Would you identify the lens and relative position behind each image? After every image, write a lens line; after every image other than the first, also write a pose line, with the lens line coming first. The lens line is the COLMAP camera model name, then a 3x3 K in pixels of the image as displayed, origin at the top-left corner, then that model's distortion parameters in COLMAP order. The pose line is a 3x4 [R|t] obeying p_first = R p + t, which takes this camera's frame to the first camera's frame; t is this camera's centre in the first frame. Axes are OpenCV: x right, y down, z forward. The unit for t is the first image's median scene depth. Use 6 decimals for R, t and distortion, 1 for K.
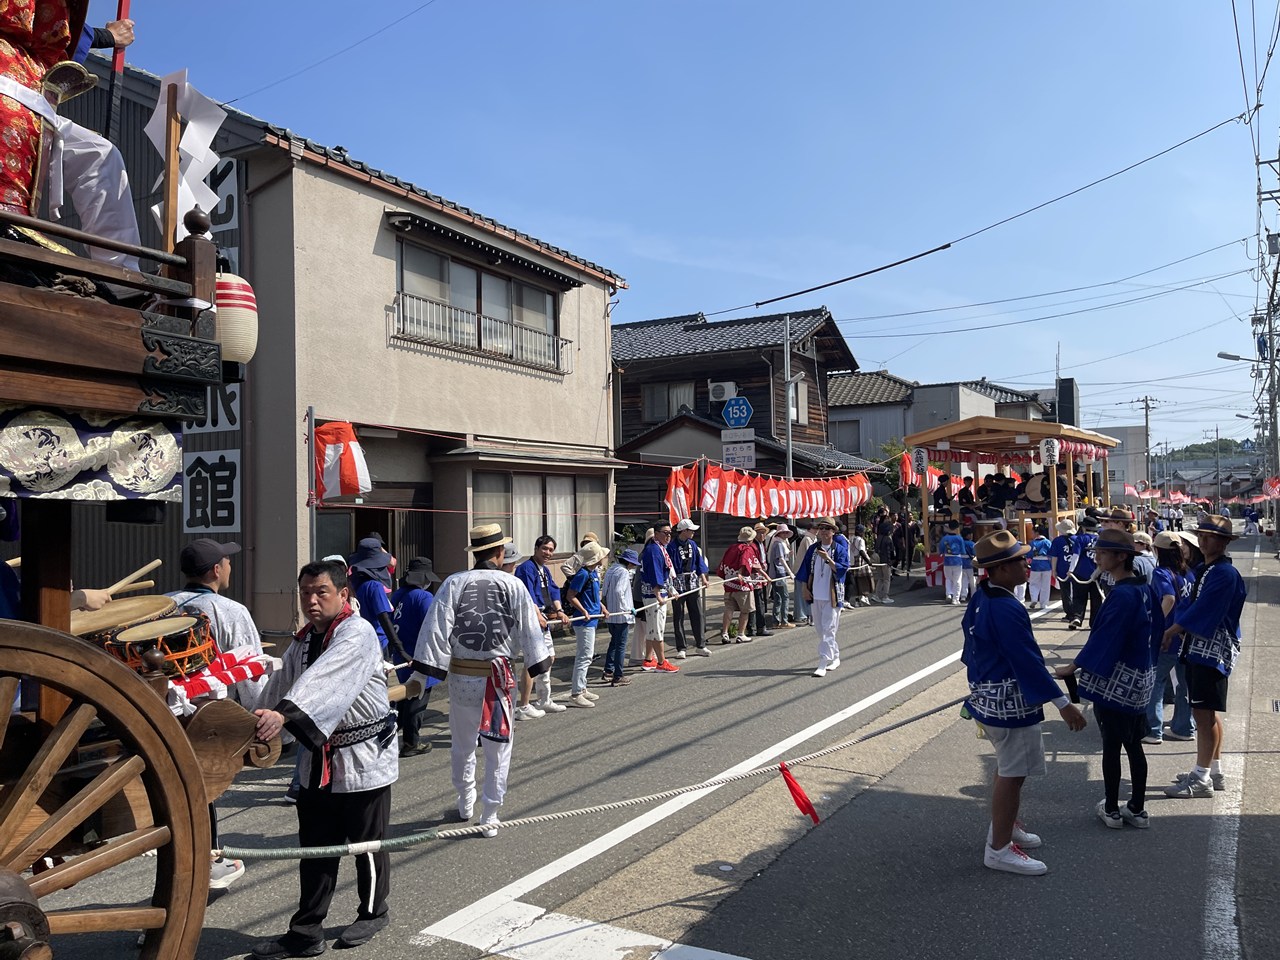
lens RADIAL K [[987.4, 0, 645.5], [0, 987.4, 483.6], [0, 0, 1]] dist [0.062967, -0.063725]
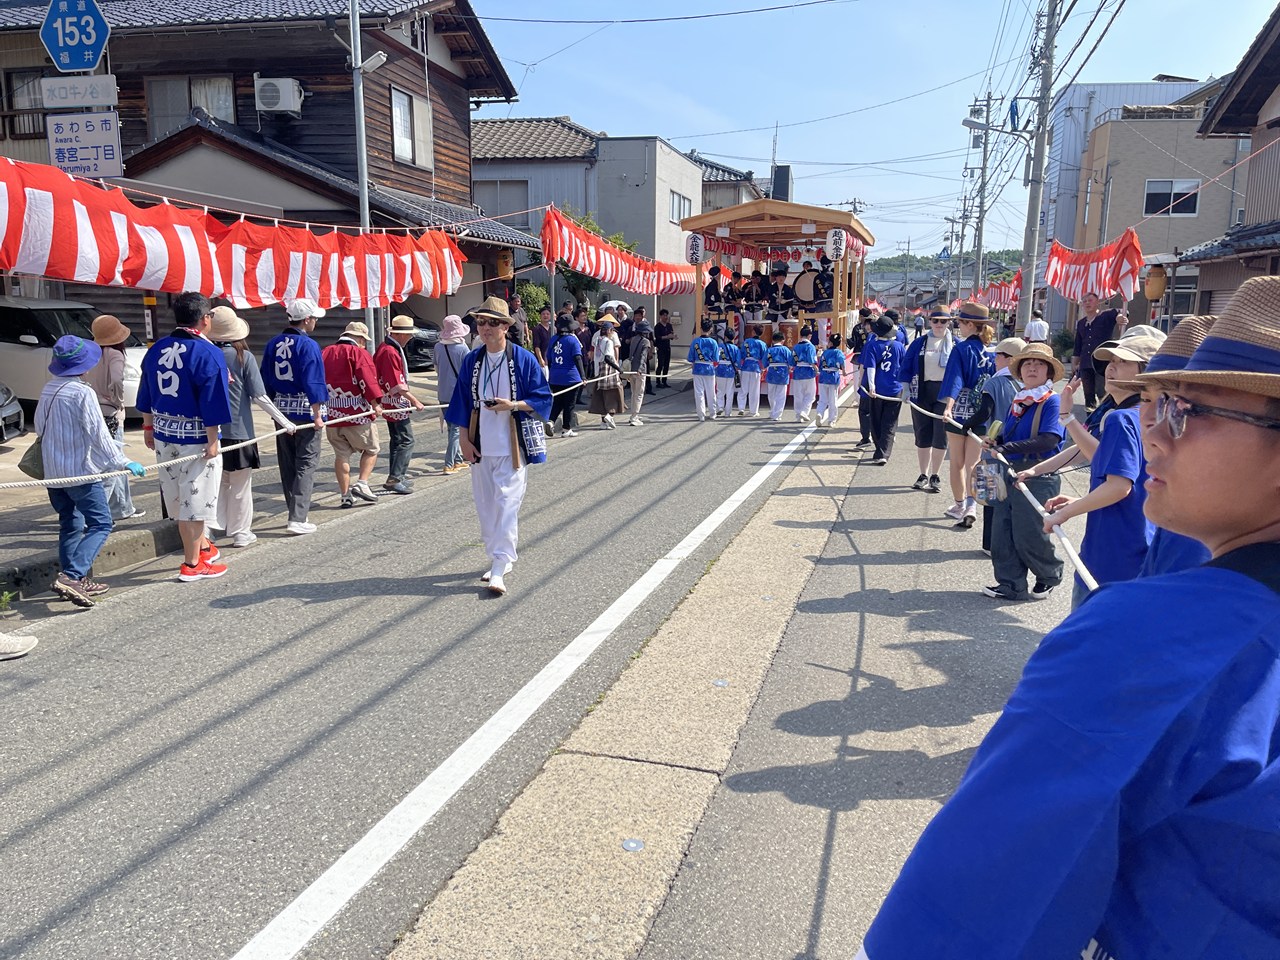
lens RADIAL K [[987.4, 0, 640.7], [0, 987.4, 479.1], [0, 0, 1]] dist [0.062967, -0.063725]
pose [[0.962466, -0.011750, 0.271149, 0.101329], [-0.041843, 0.980693, 0.191023, 0.009793], [-0.268159, -0.195199, 0.943392, 0.254531]]
